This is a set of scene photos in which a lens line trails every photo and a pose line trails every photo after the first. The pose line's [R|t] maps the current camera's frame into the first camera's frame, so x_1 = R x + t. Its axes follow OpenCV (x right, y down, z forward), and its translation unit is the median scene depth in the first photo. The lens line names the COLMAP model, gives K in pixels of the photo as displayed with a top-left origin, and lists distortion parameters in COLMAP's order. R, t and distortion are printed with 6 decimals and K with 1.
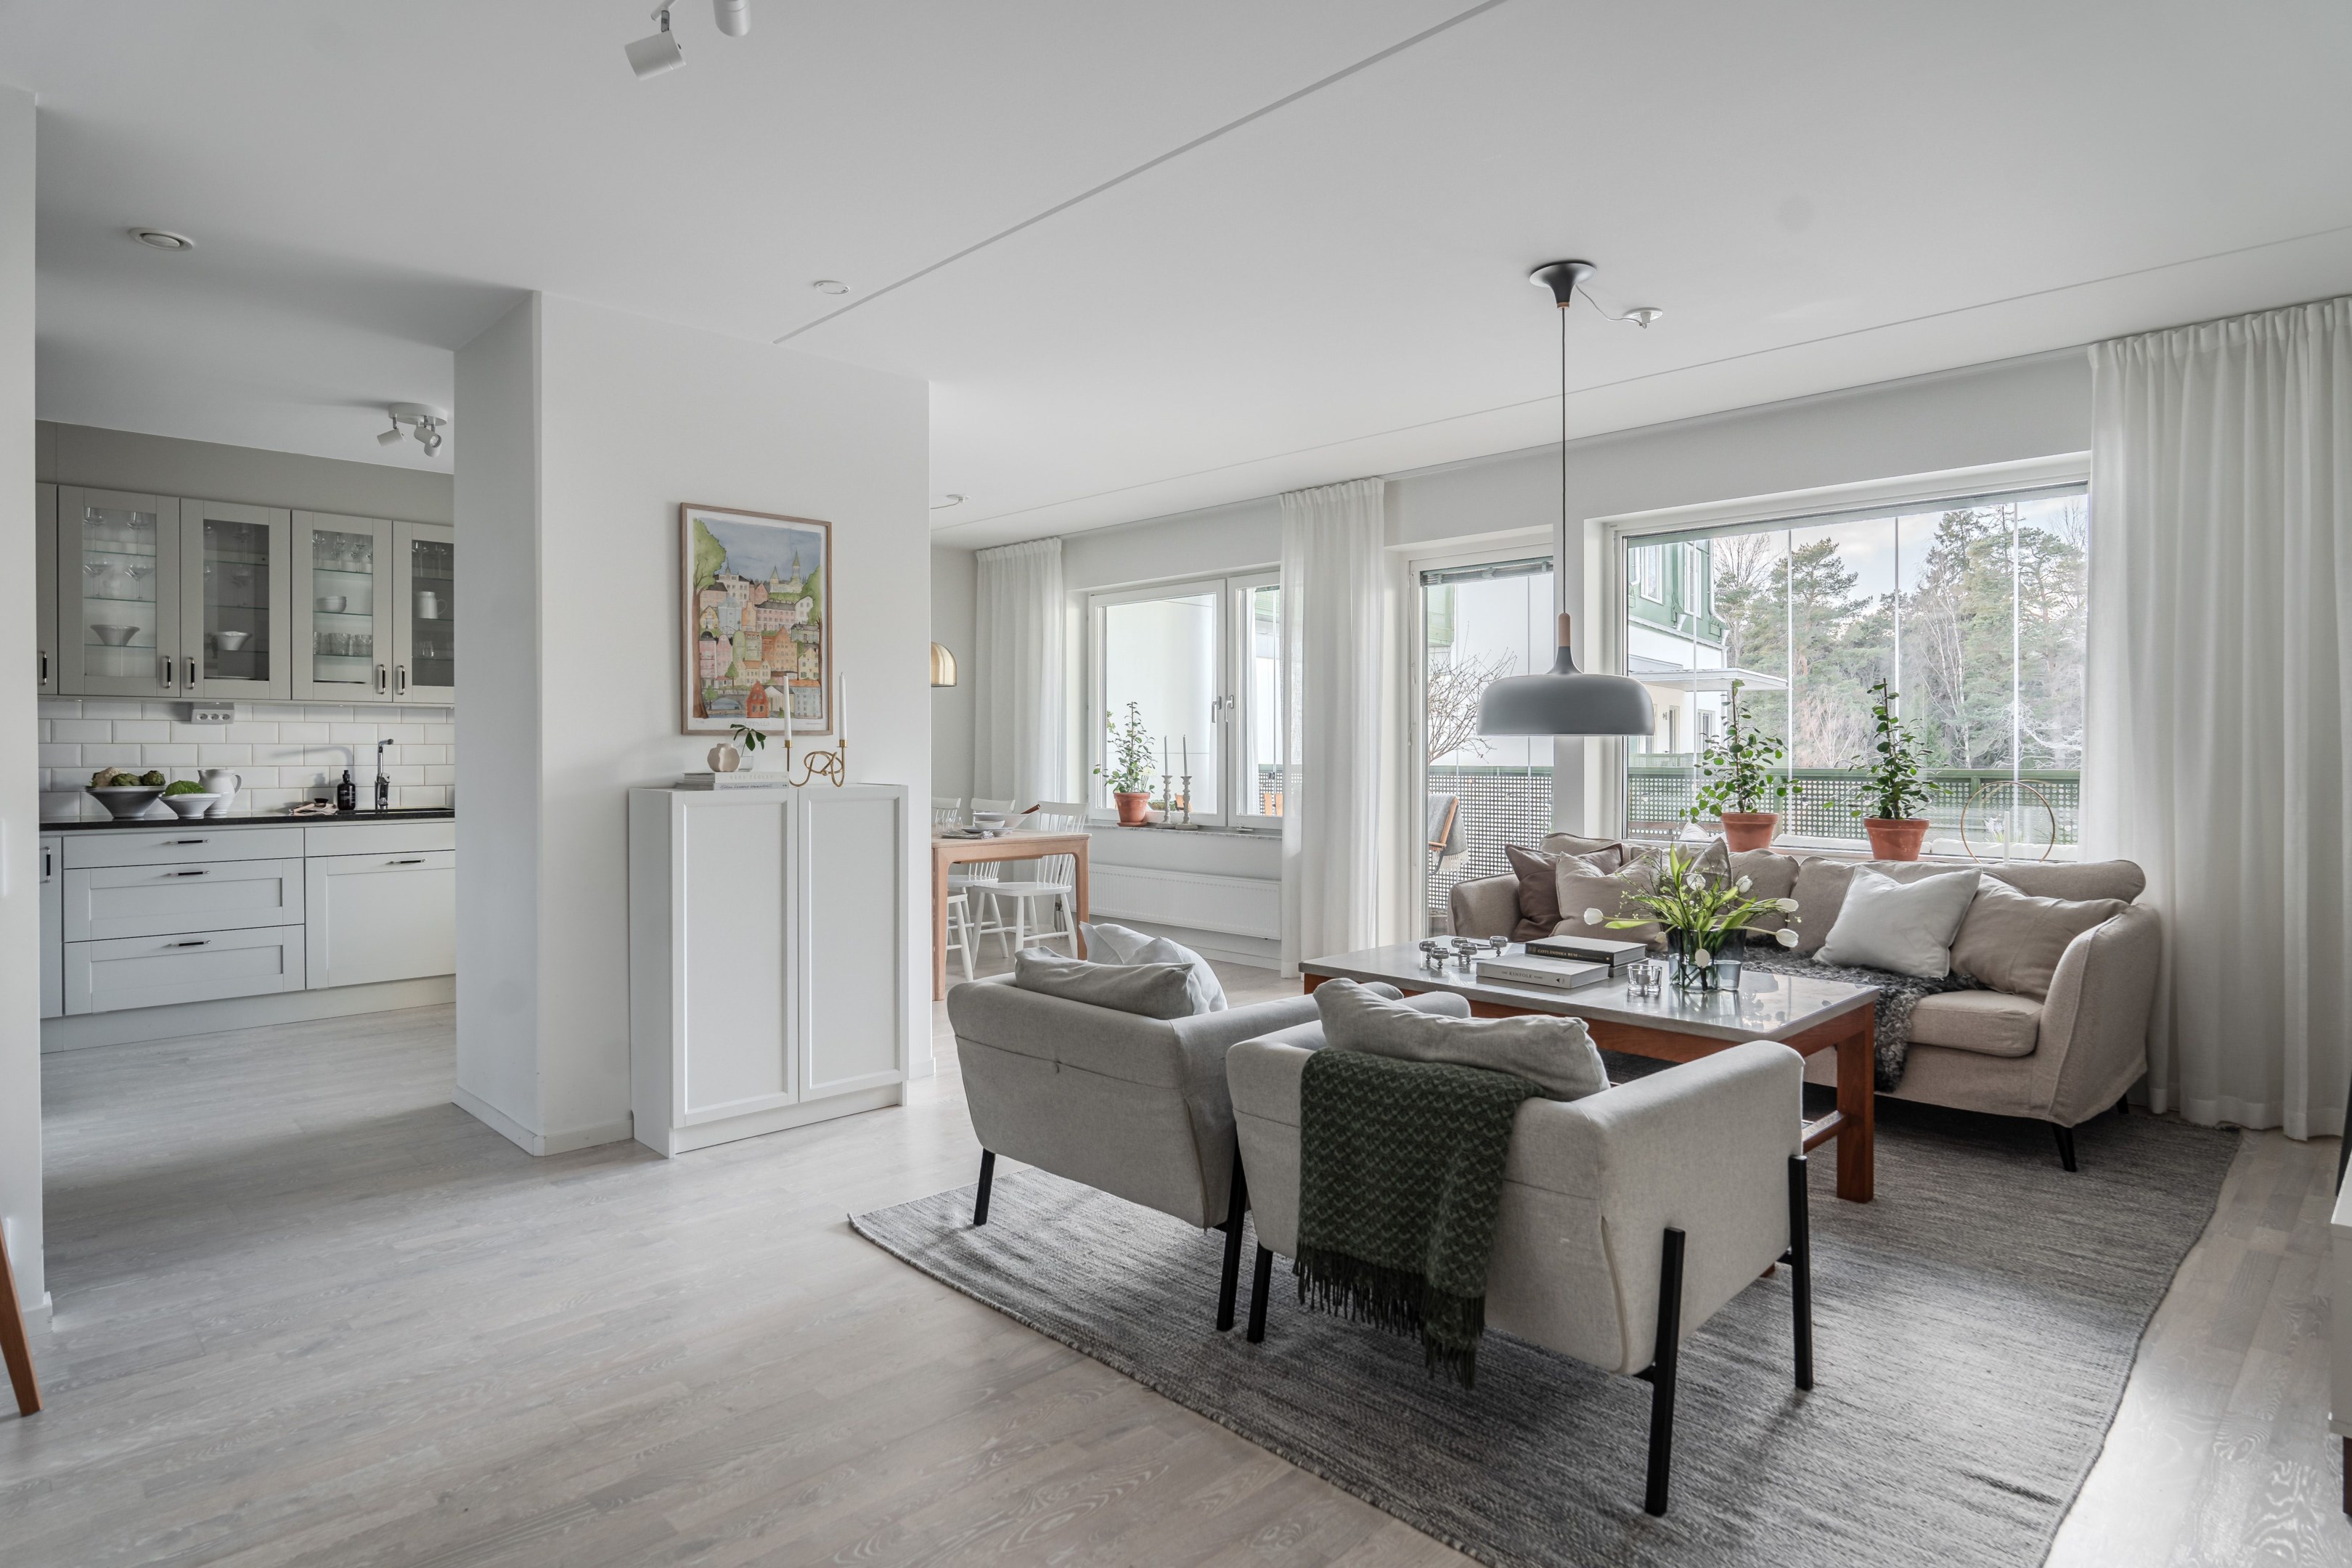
lens RADIAL K [[1297.8, 0, 1198.3], [0, 1297.8, 752.0], [0, 0, 1]] dist [-0.018362, 0.002905]
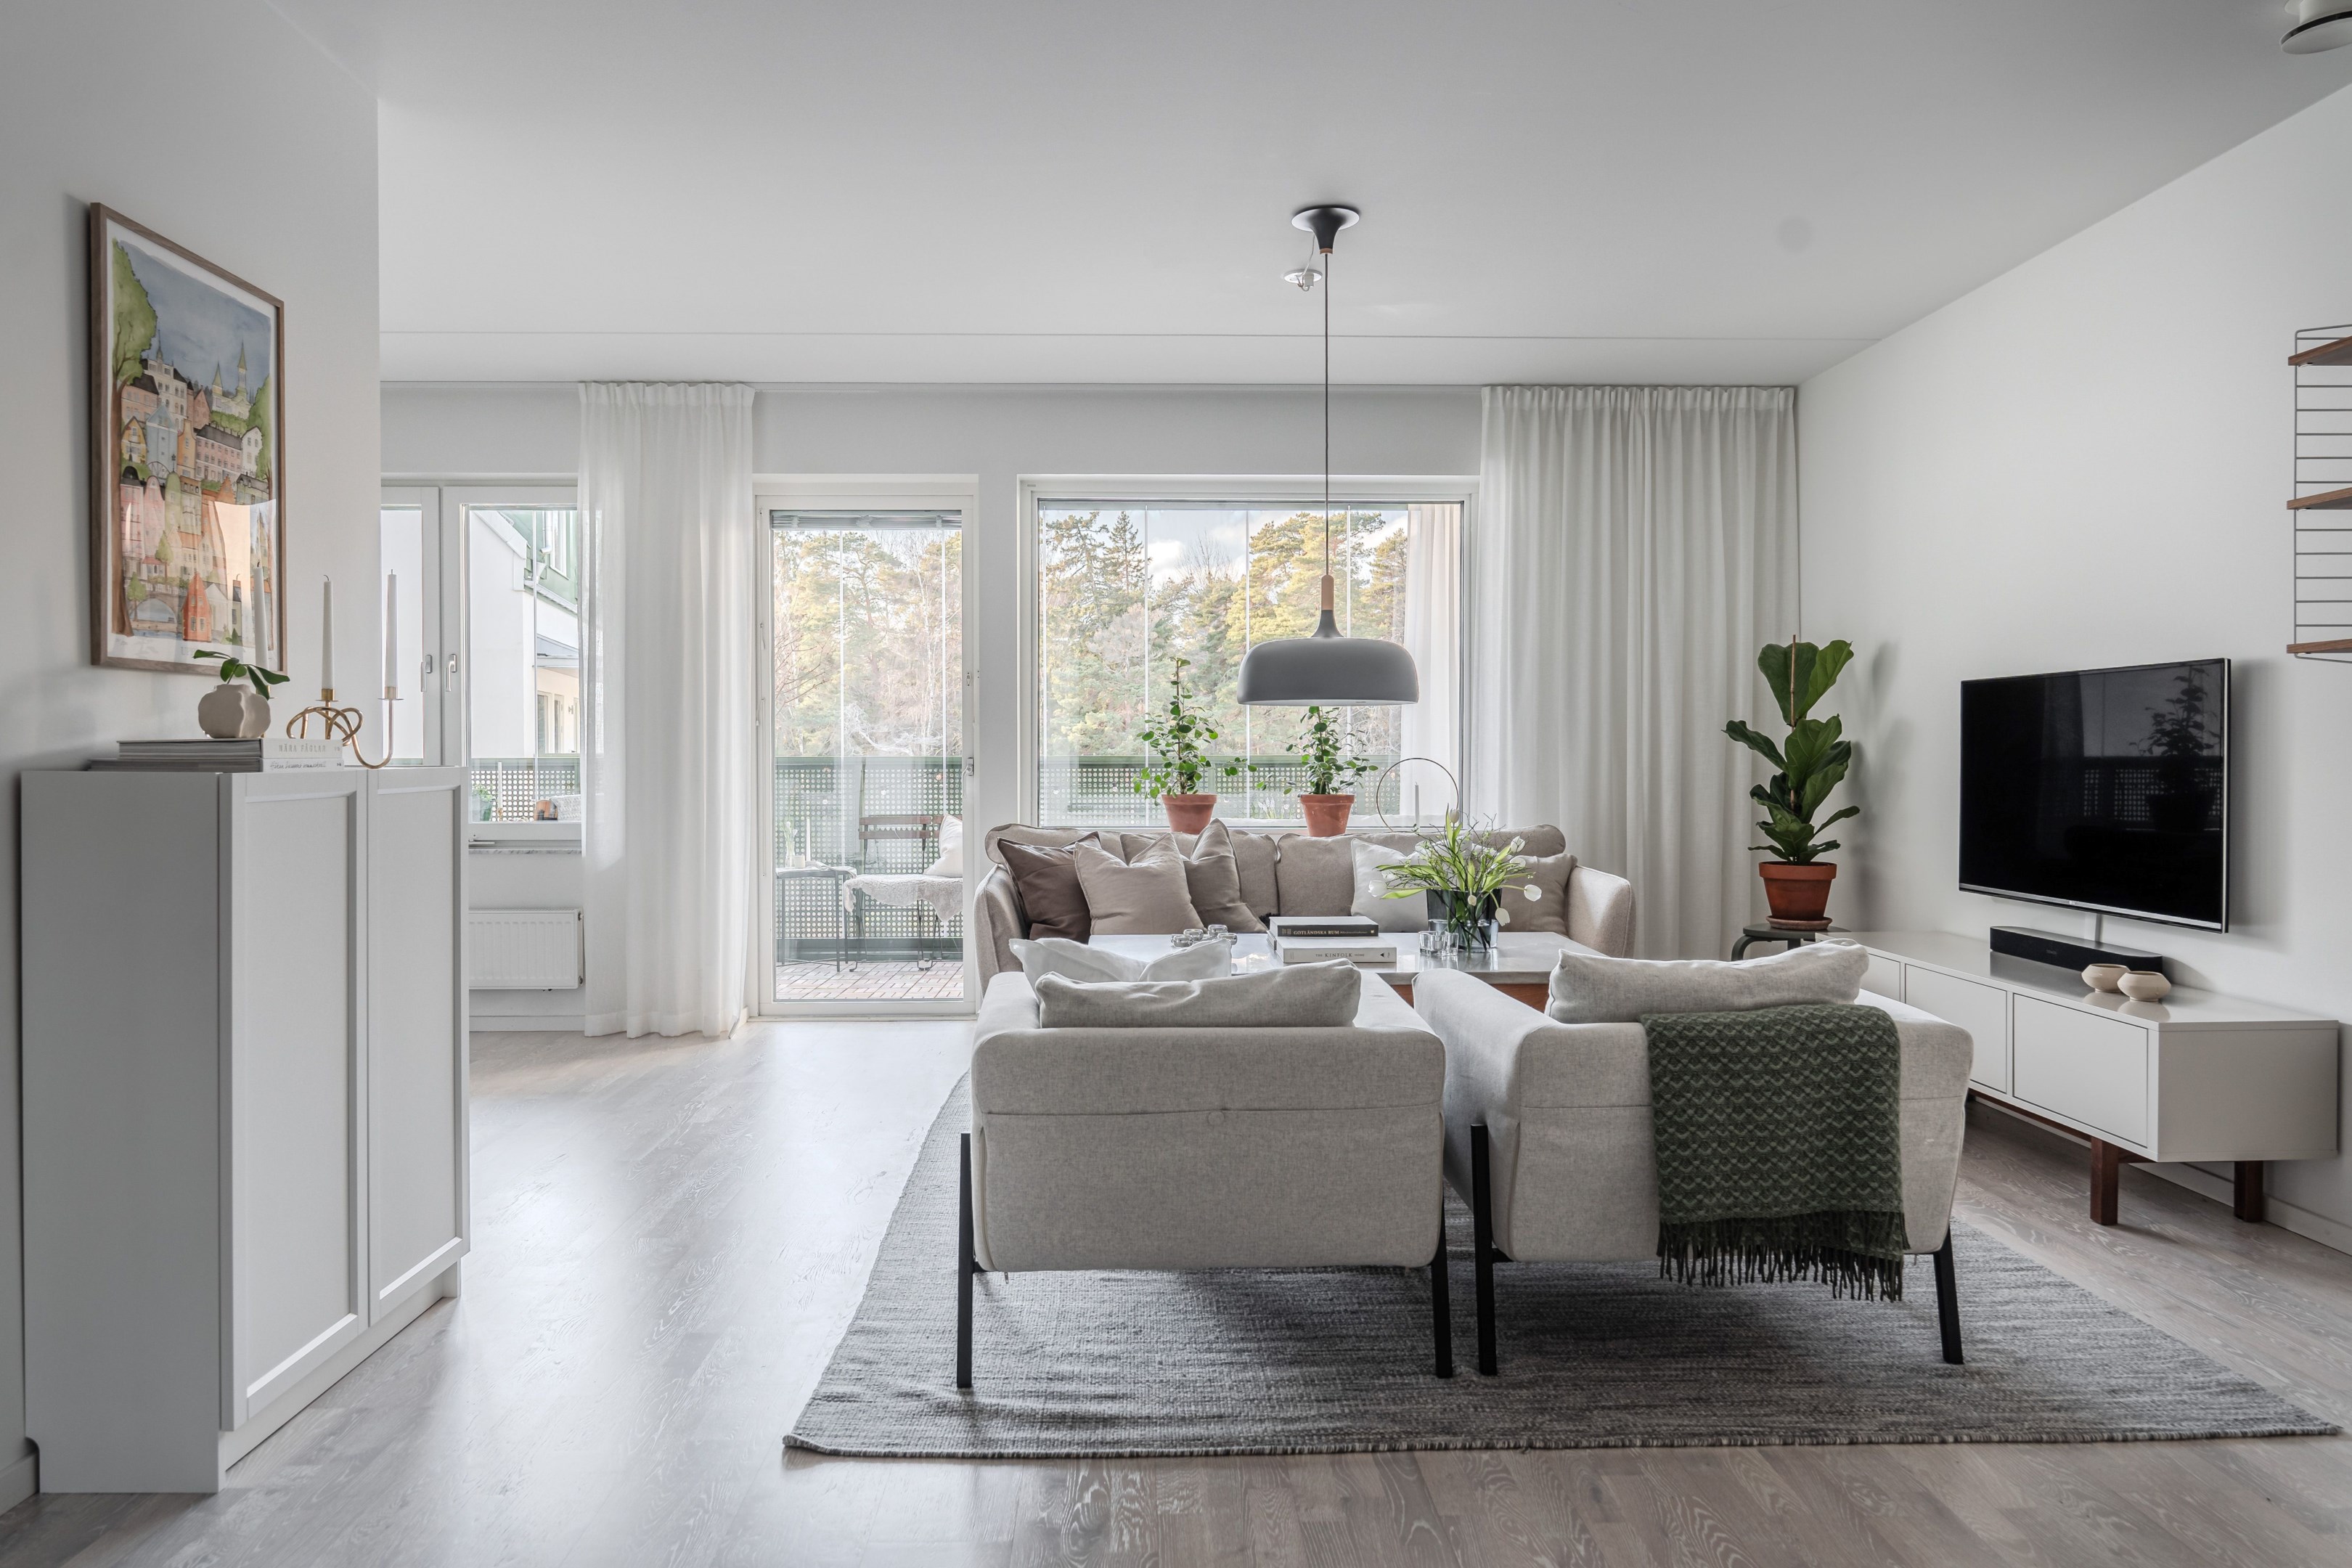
lens RADIAL K [[1478.4, 0, 1192.3], [0, 1478.4, 767.8], [0, 0, 1]] dist [-0.015911, 0.008284]
pose [[0.680480, -0.008488, 0.732717, -0.452731], [0.003252, 0.999958, 0.008564, 0.019392], [-0.732759, -0.003445, 0.680479, 0.257747]]
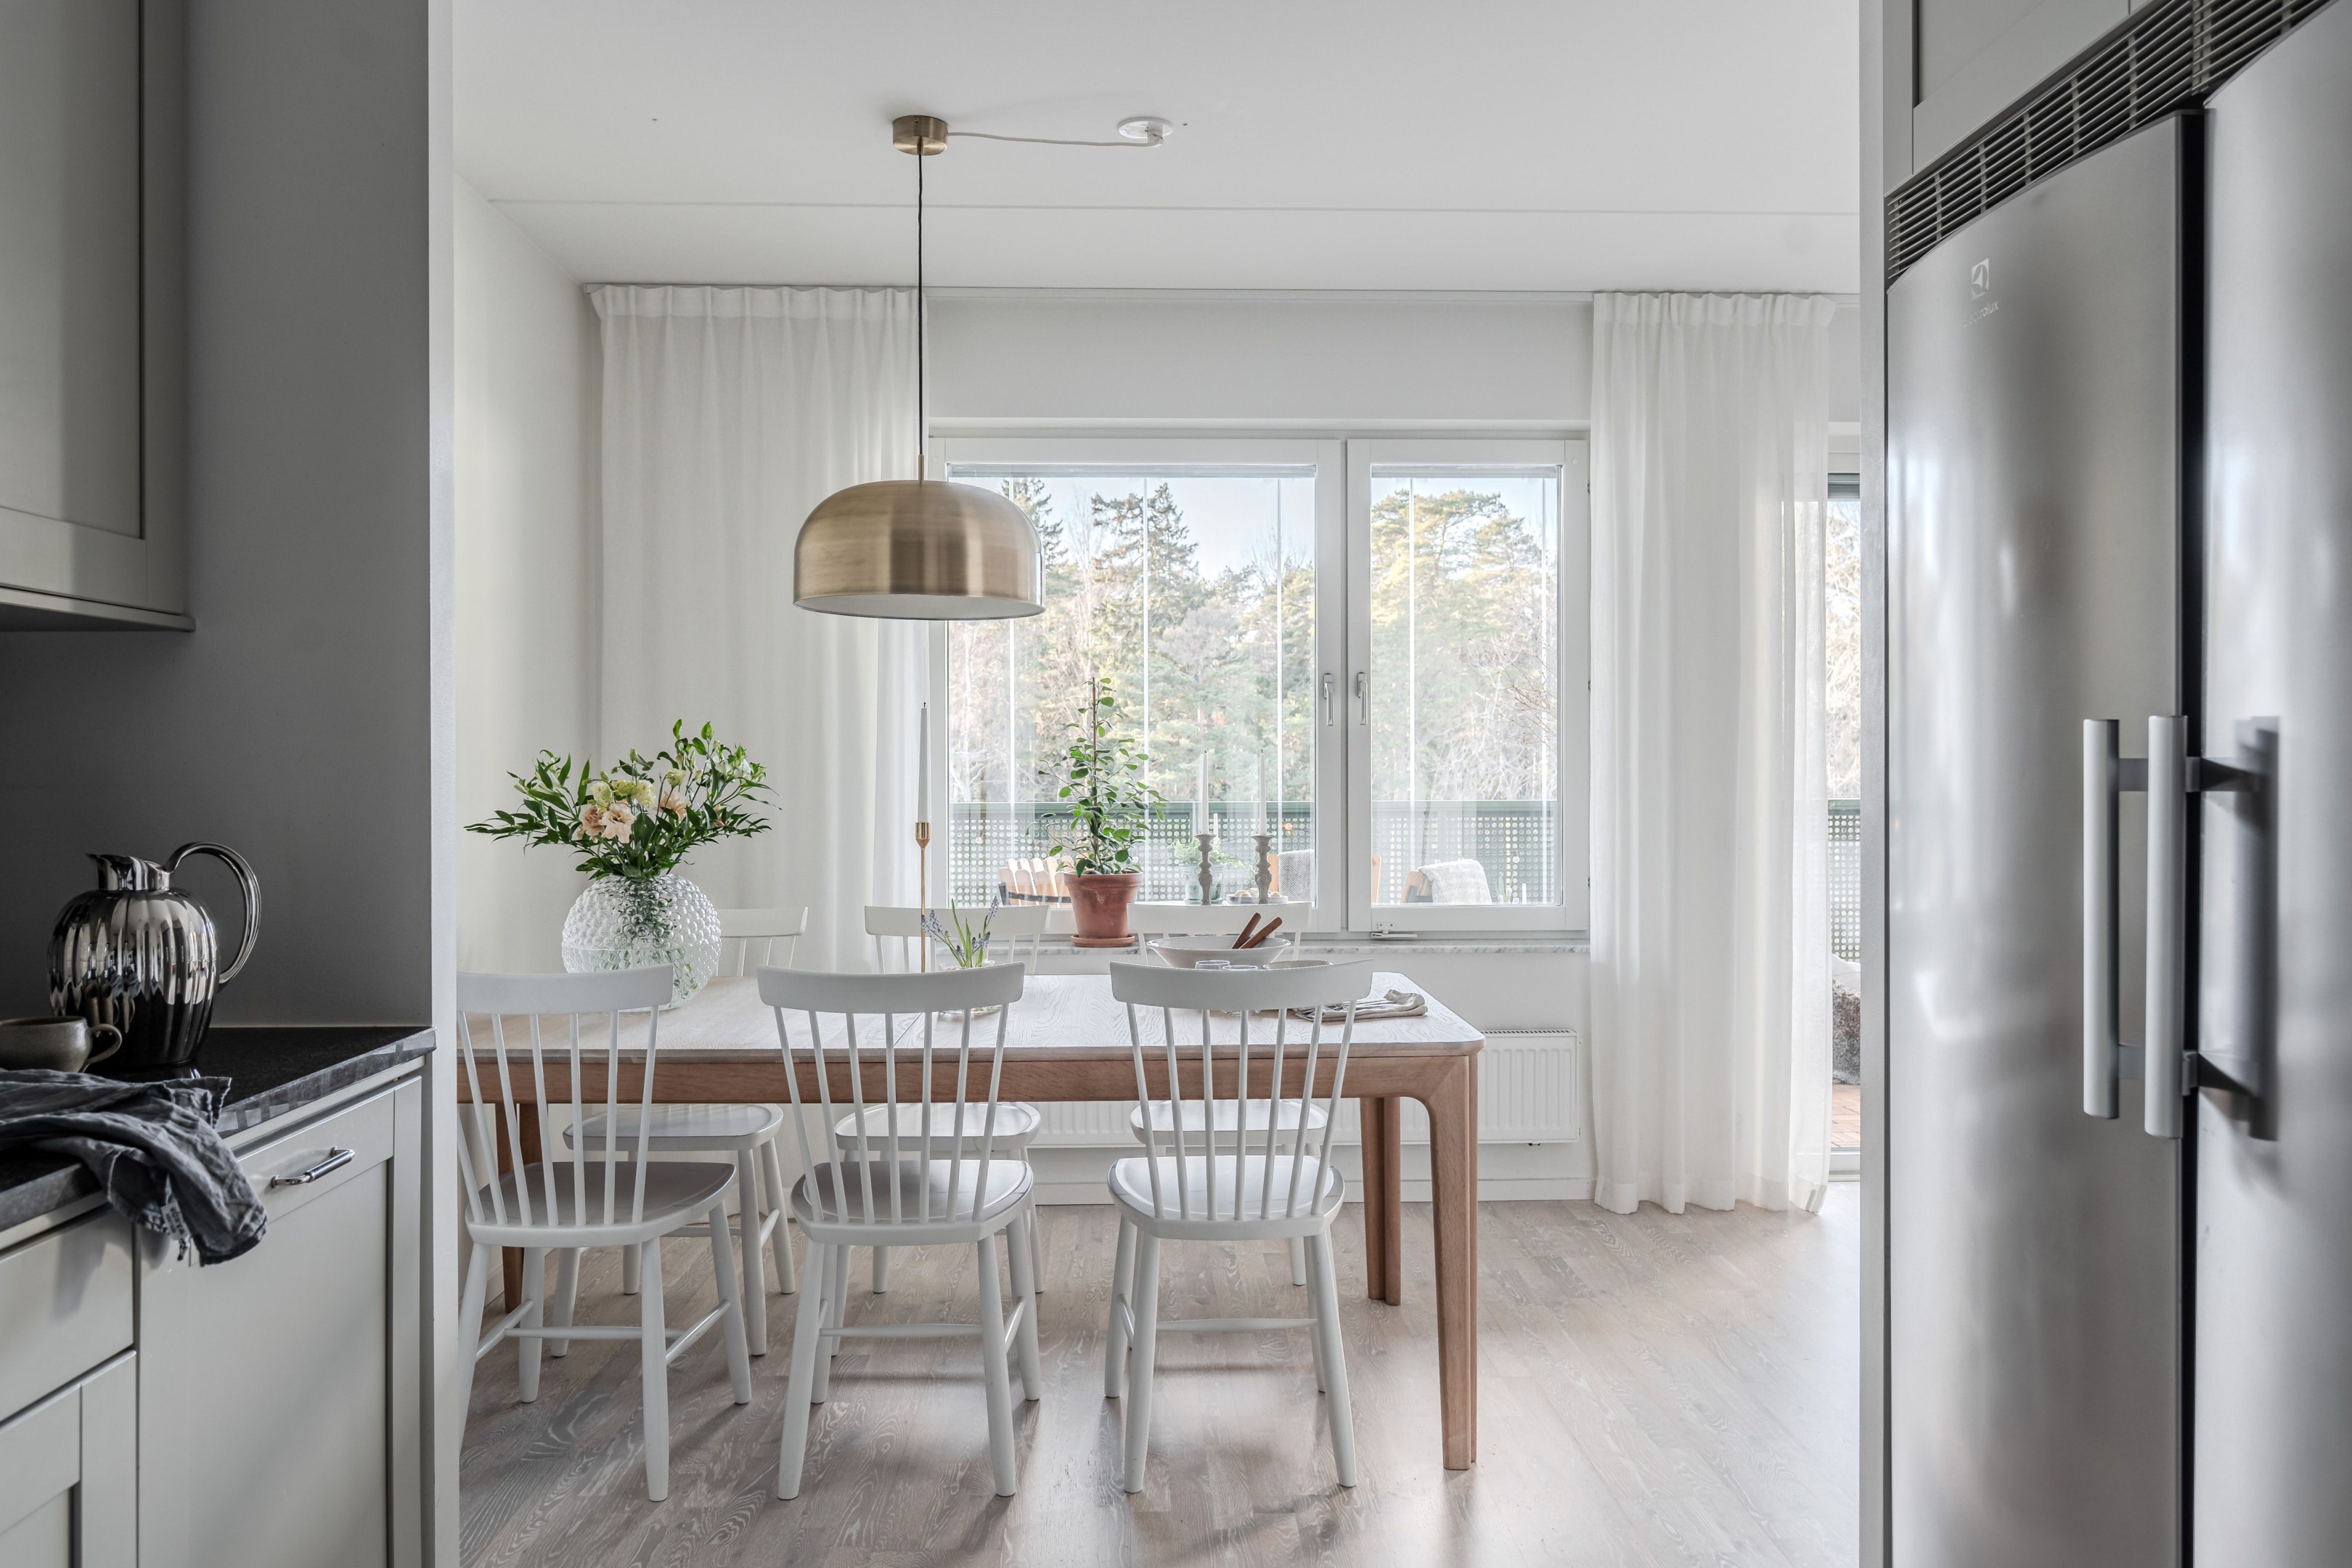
lens RADIAL K [[1693.1, 0, 1179.7], [0, 1693.1, 777.1], [0, 0, 1]] dist [0.008860, 0.000981]
pose [[0.690771, -0.001594, 0.723072, -0.792093], [-0.002535, 0.999986, 0.004627, -0.008252], [-0.723069, -0.005029, 0.690757, 0.937700]]
